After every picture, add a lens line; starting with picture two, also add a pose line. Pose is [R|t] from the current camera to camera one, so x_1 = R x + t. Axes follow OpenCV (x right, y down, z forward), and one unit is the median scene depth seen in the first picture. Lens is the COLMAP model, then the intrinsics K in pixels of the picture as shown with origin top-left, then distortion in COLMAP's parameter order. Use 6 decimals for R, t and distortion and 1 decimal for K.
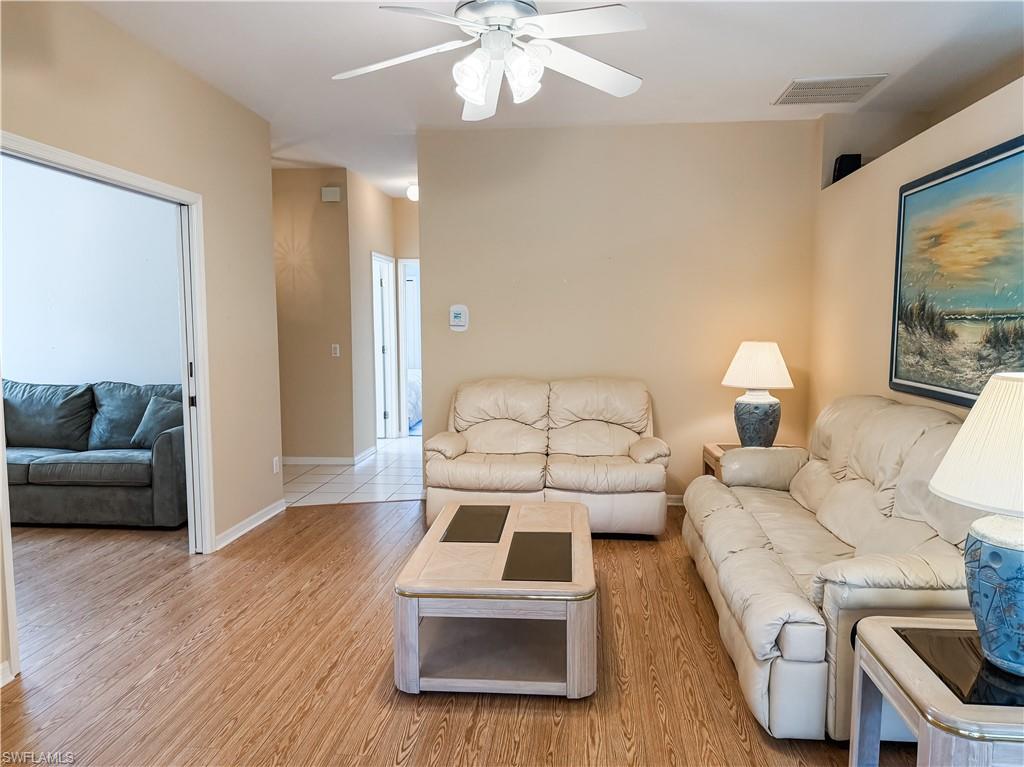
lens RADIAL K [[730.5, 0, 529.9], [0, 730.5, 386.5], [0, 0, 1]] dist [0.094464, -0.116829]
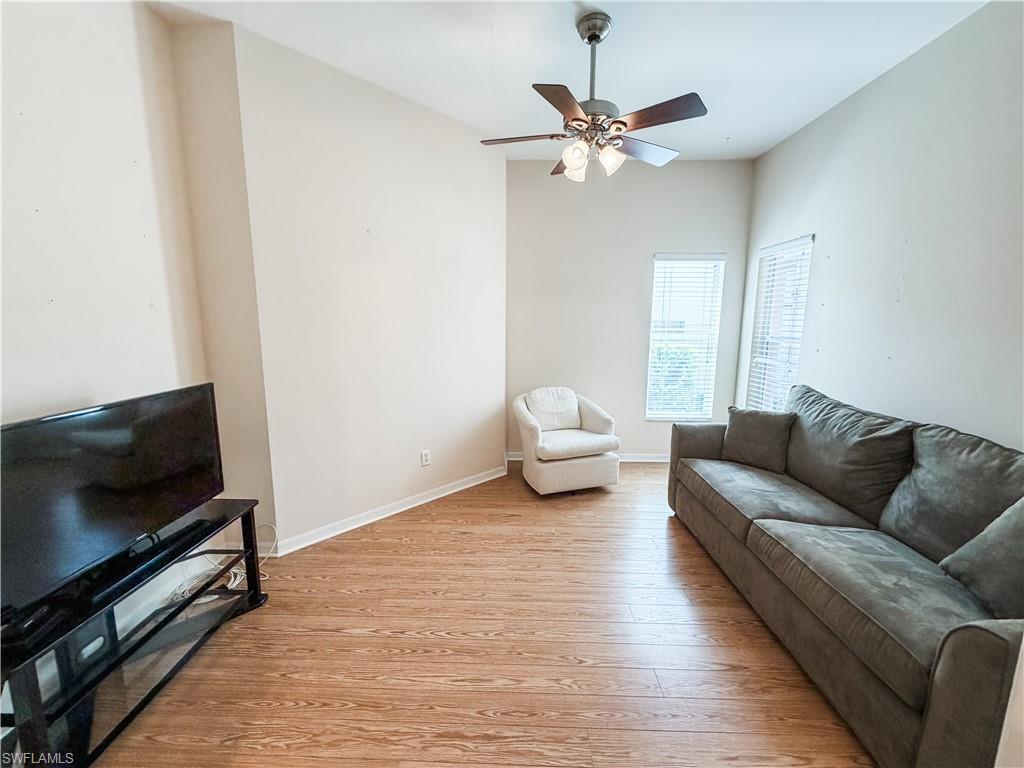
lens RADIAL K [[409.5, 0, 508.5], [0, 409.5, 383.0], [0, 0, 1]] dist [-0.000230, -0.000005]
pose [[0.050488, 0.156265, -0.986424, -0.289920], [-0.096854, 0.983794, 0.150891, -0.055151], [0.994017, 0.087921, 0.064804, 0.660989]]
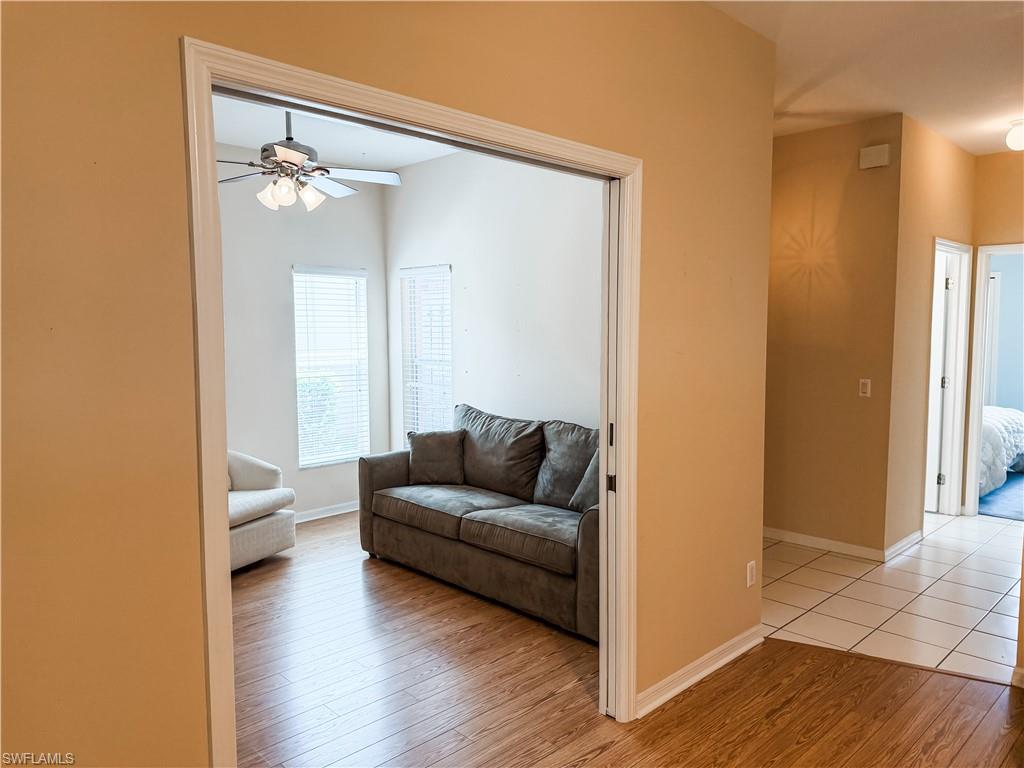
lens RADIAL K [[723.0, 0, 512.0], [0, 723.0, 384.0], [0, 0, 1]] dist [0.095493, -0.109353]
pose [[0.752738, 0.053789, -0.656120, -0.086897], [-0.059941, 0.998116, 0.013058, -0.055393], [0.655586, 0.029499, 0.754544, 0.370348]]
